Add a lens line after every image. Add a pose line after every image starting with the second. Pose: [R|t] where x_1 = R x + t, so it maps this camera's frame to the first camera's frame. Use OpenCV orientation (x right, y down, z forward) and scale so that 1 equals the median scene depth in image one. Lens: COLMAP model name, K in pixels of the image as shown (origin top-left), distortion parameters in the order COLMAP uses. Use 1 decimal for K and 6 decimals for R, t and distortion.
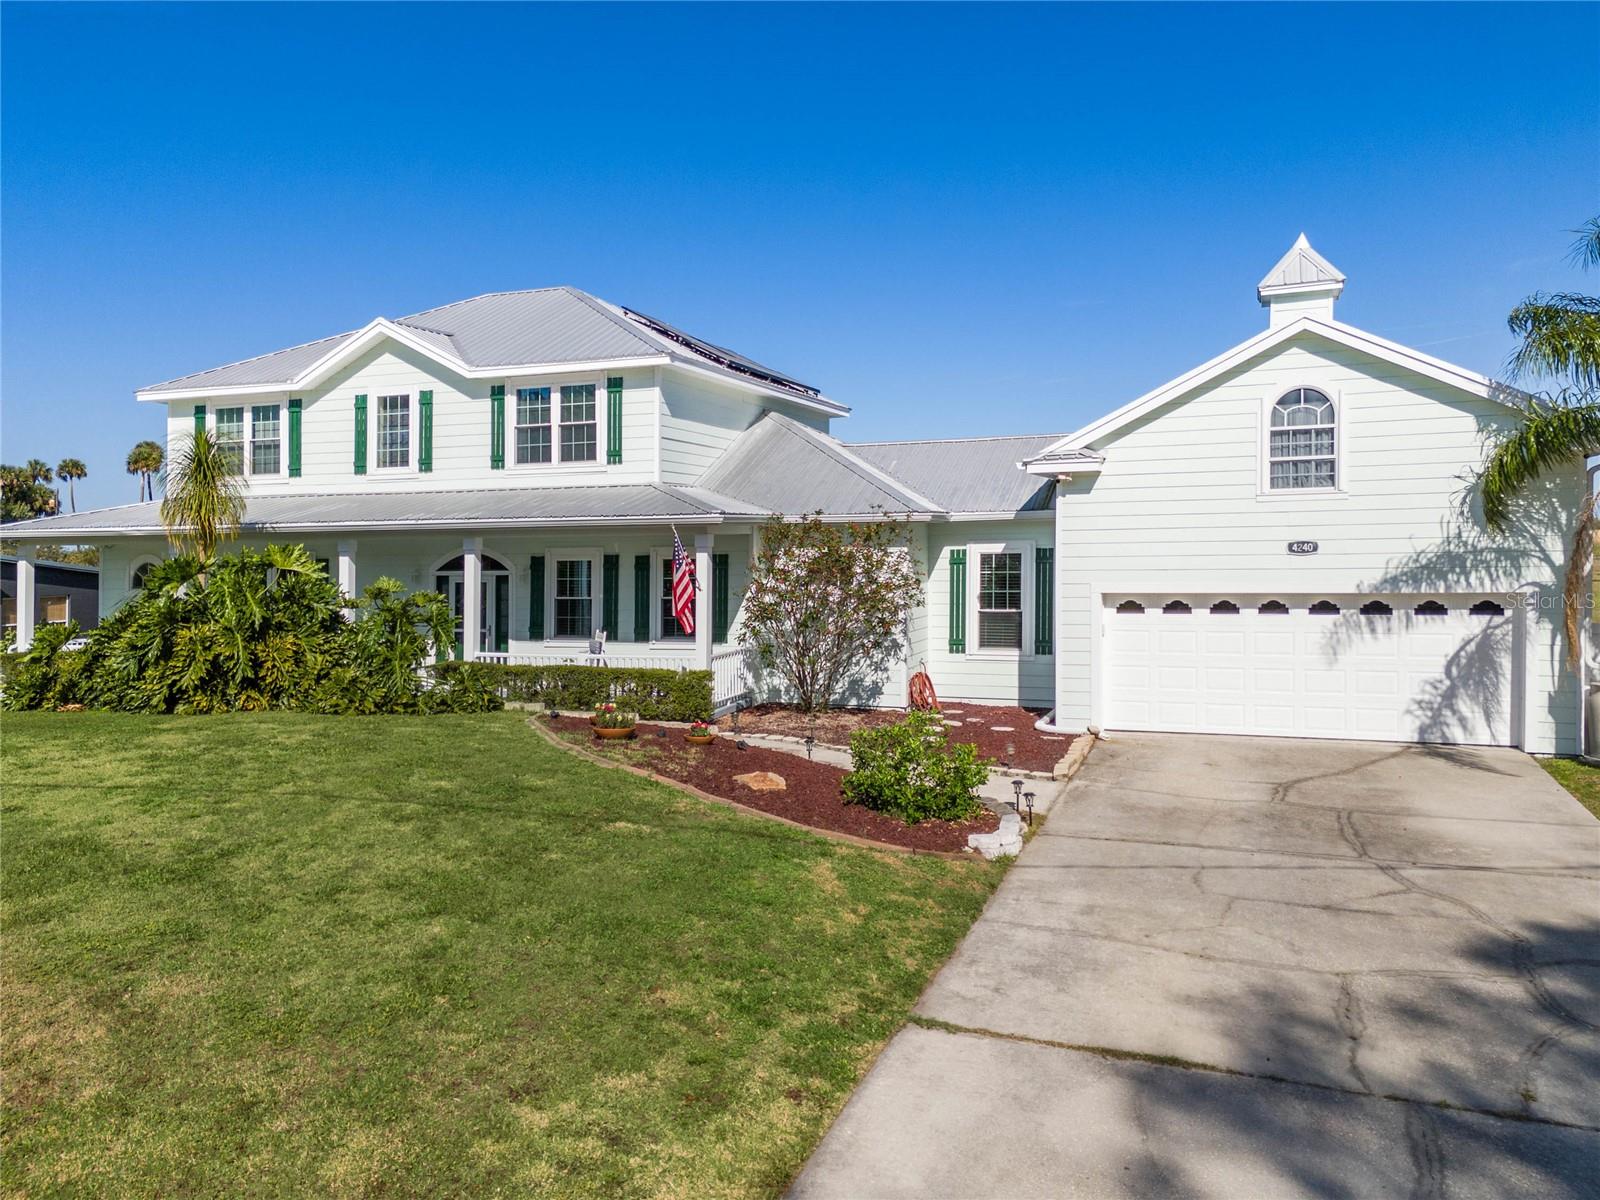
lens RADIAL K [[1233.5, 0, 796.7], [0, 1233.5, 599.2], [0, 0, 1]] dist [0.066986, -0.067911]
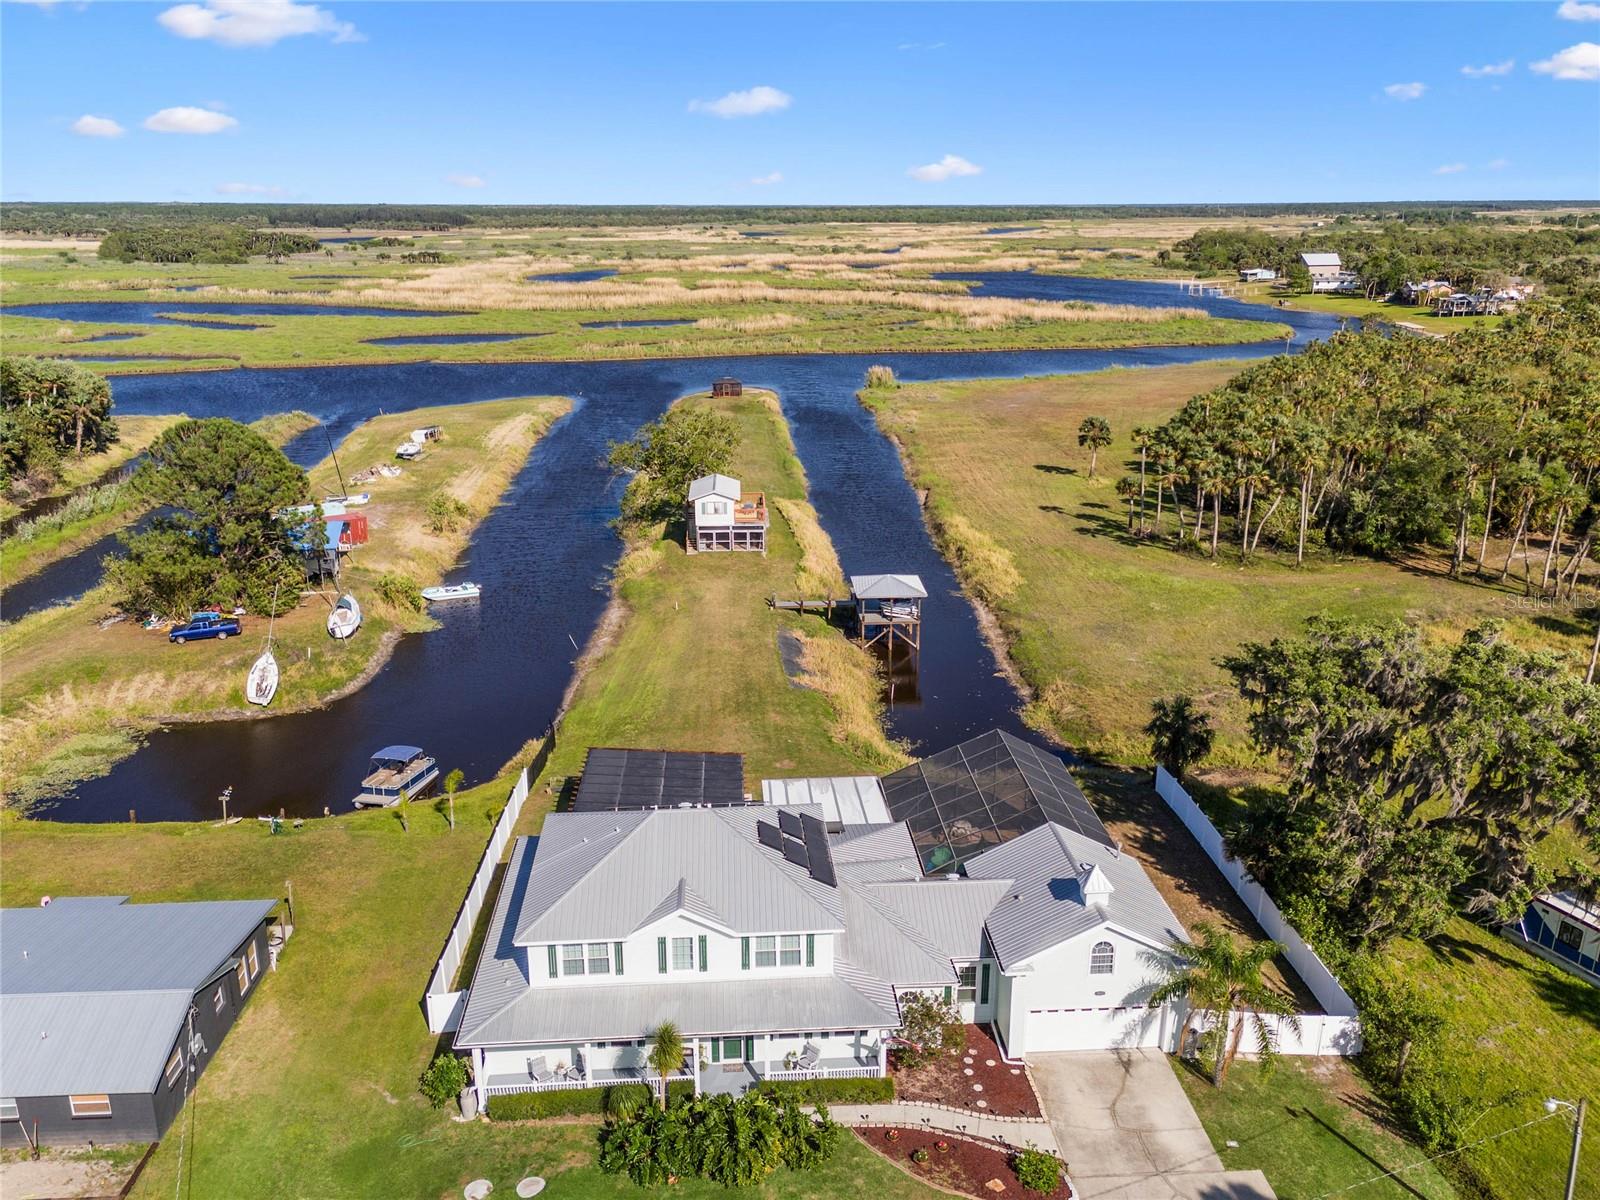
lens RADIAL K [[1233.5, 0, 796.7], [0, 1233.5, 599.2], [0, 0, 1]] dist [0.066986, -0.067911]
pose [[0.905595, -0.130241, 0.403651, -0.927776], [0.003187, 0.953750, 0.300584, -1.326151], [-0.424131, -0.270921, 0.864126, -0.653387]]
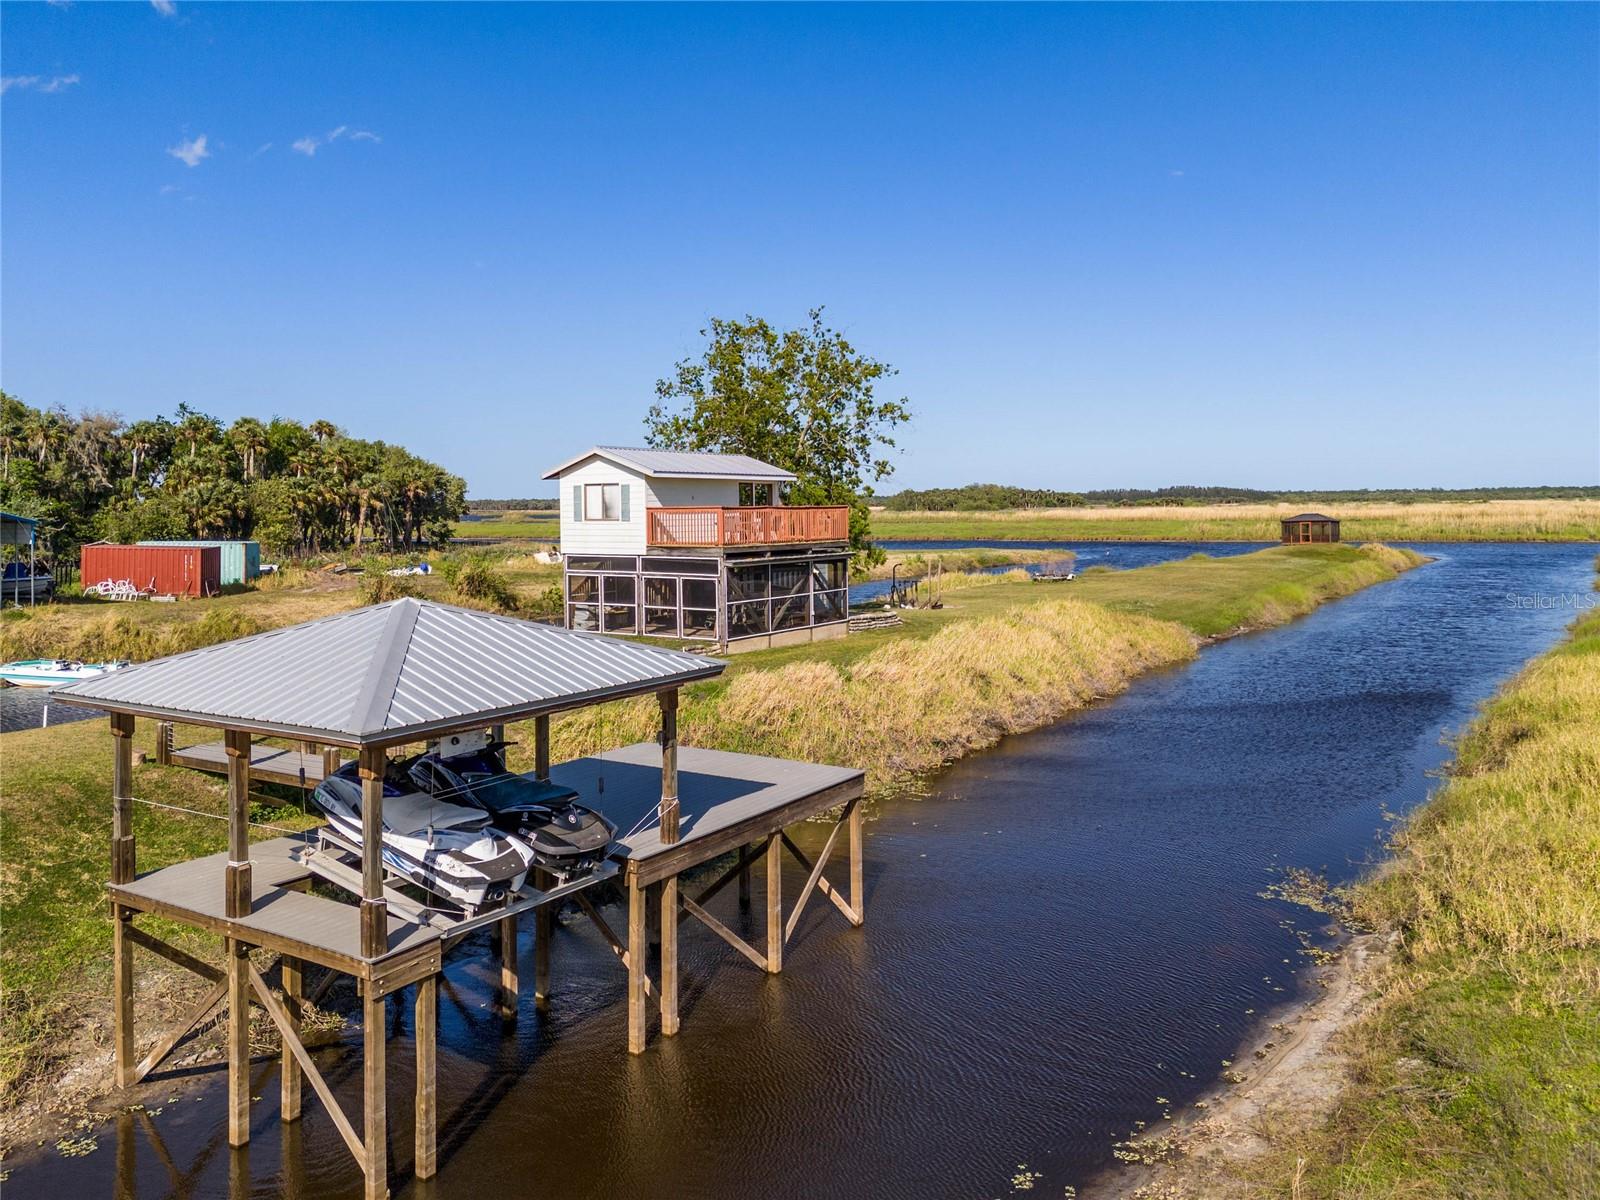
lens RADIAL K [[1202.3, 0, 795.7], [0, 1202.3, 579.3], [0, 0, 1]] dist [0.040580, 0.003357]
pose [[0.979029, 0.005609, -0.203646, 1.583885], [0.006481, 0.998258, 0.058651, -0.088910], [0.203620, -0.058741, 0.977286, 2.561365]]
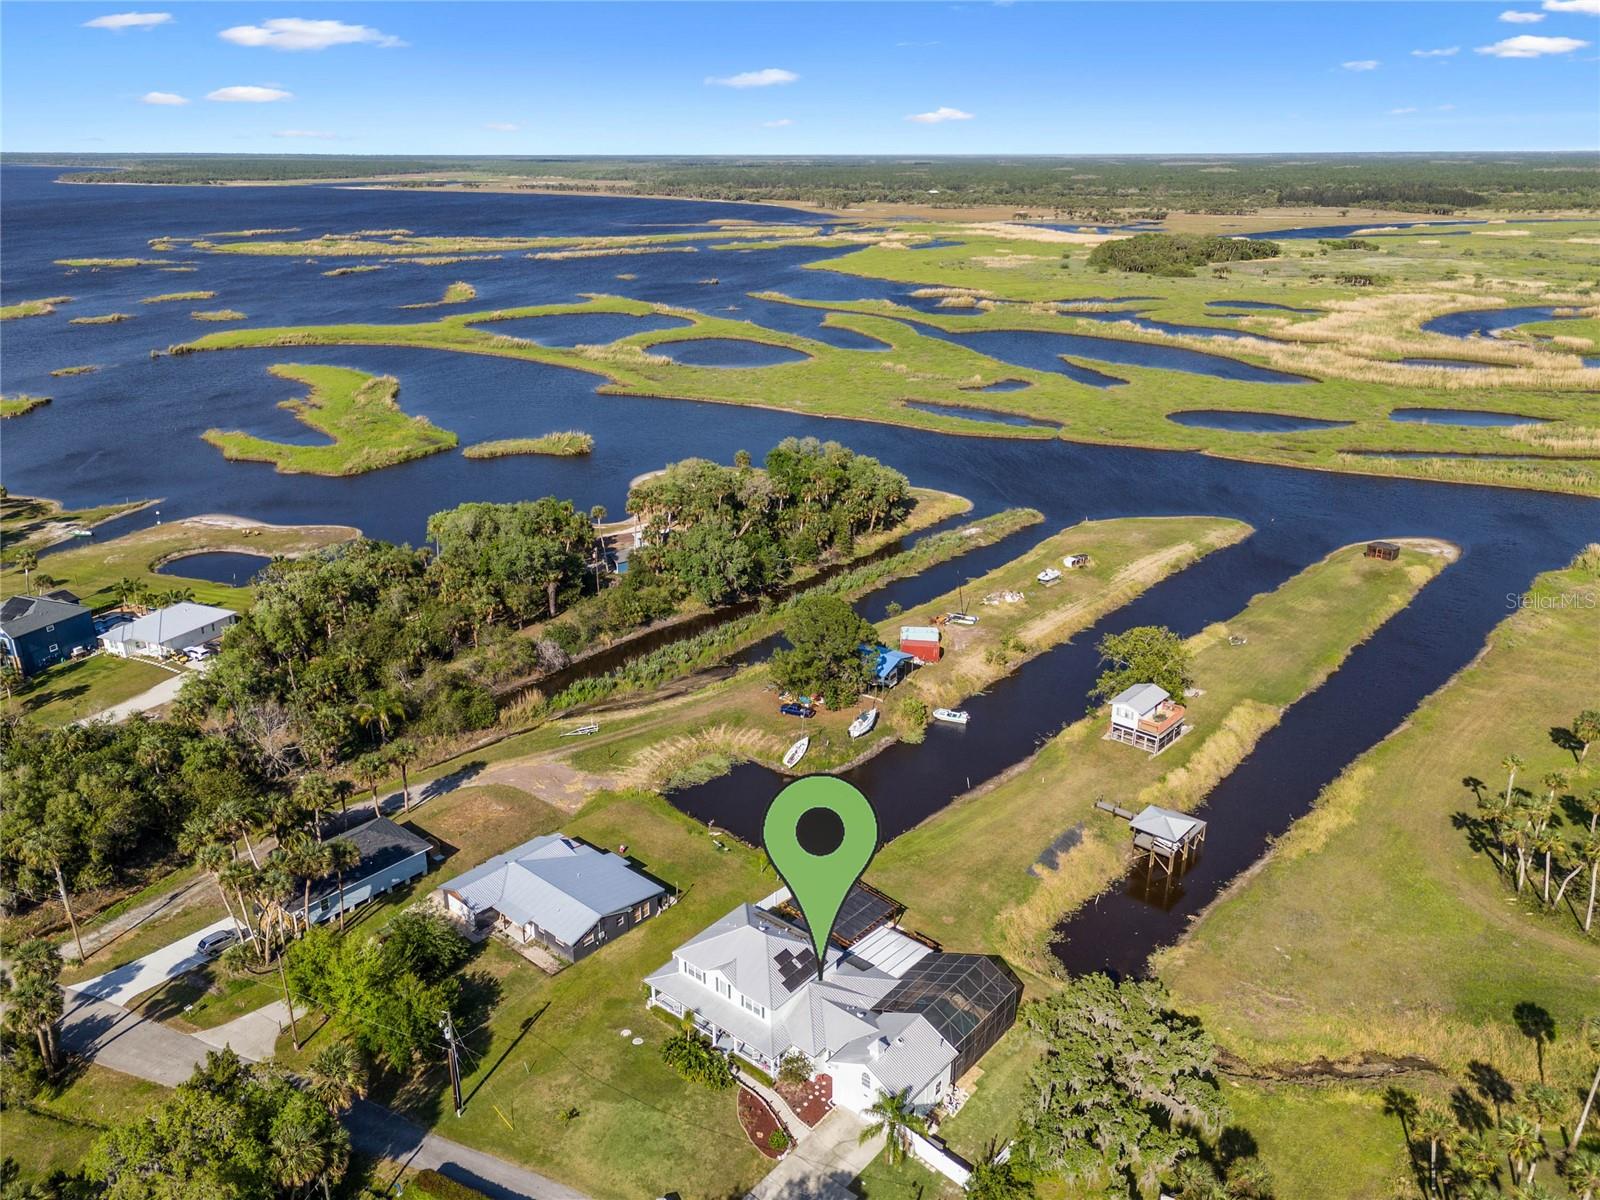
lens RADIAL K [[1179.0, 0, 797.4], [0, 1179.0, 586.5], [0, 0, 1]] dist [0.078609, -0.094534]
pose [[0.943436, 0.107360, -0.313692, 1.252202], [0.005373, 0.941049, 0.338229, -3.256395], [0.331512, -0.320783, 0.887242, -2.558649]]
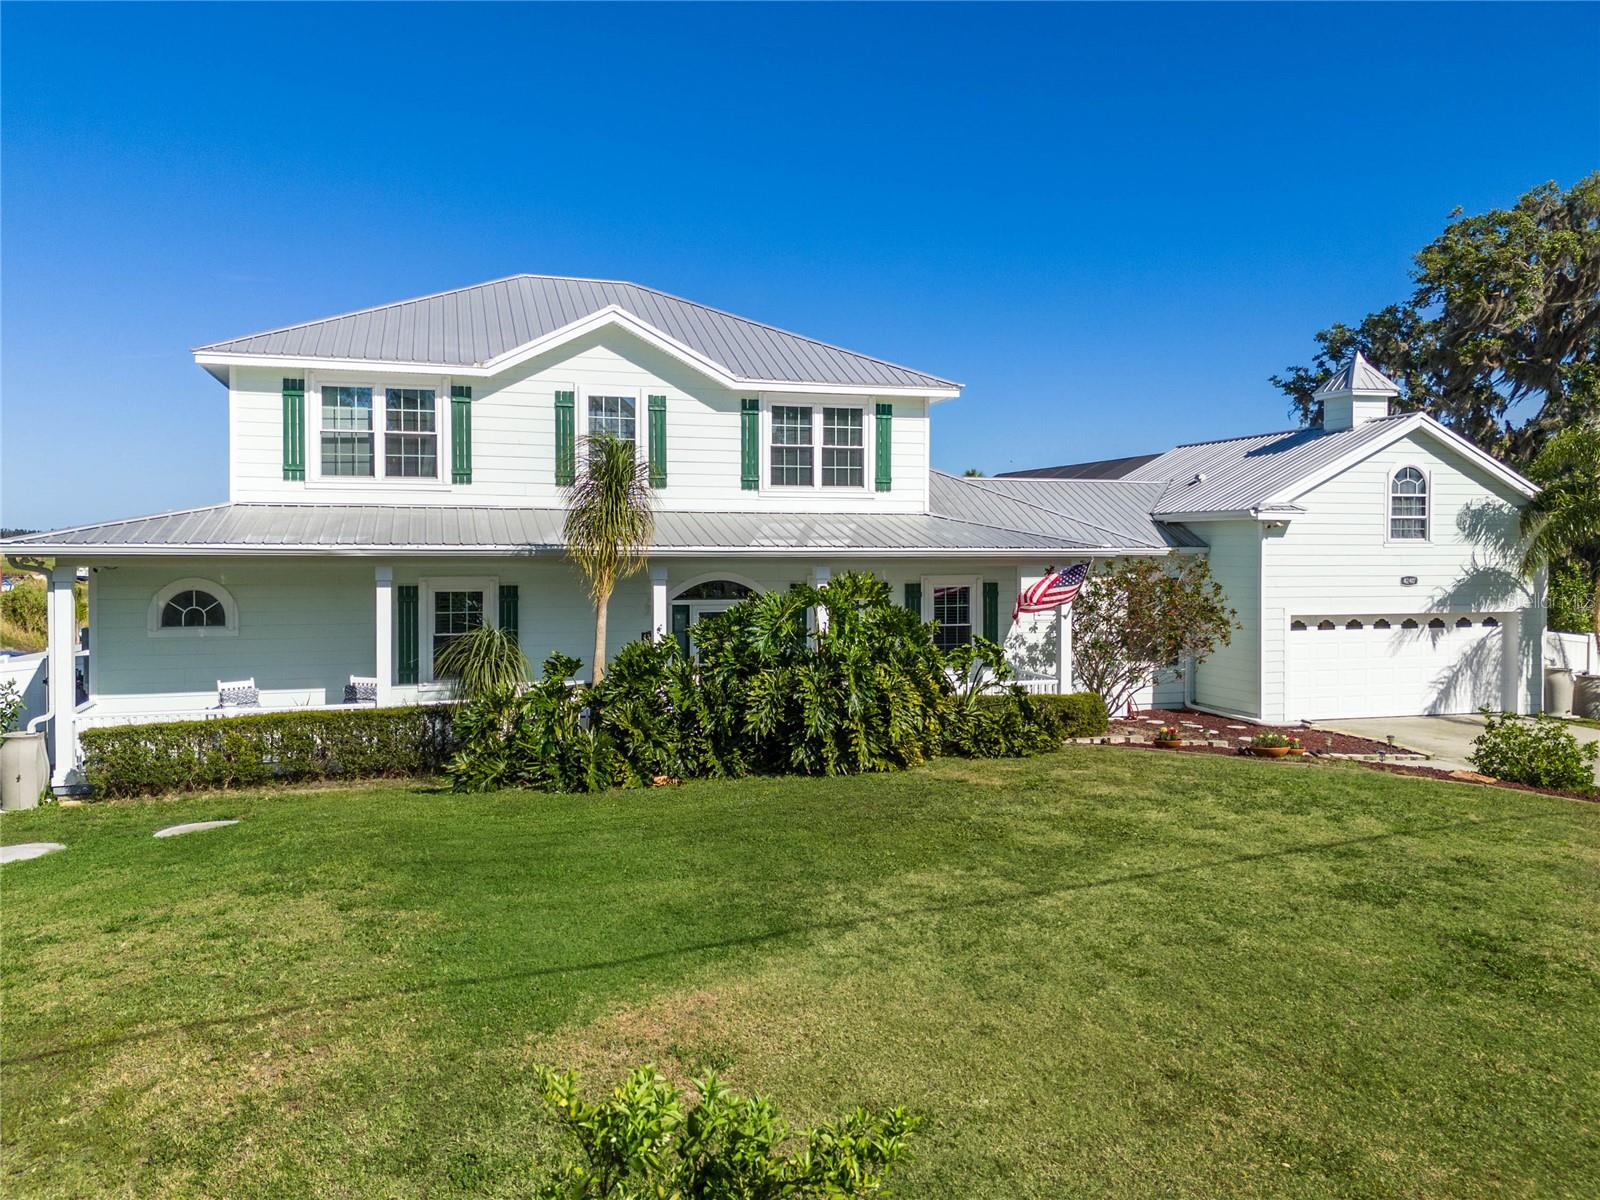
lens RADIAL K [[1165.2, 0, 795.5], [0, 1165.2, 644.7], [0, 0, 1]] dist [0.042174, -0.003993]
pose [[0.788809, -0.024066, 0.614168, -0.764260], [0.018764, 0.999710, 0.015074, -0.001845], [-0.614353, -0.000367, 0.789032, 0.297187]]
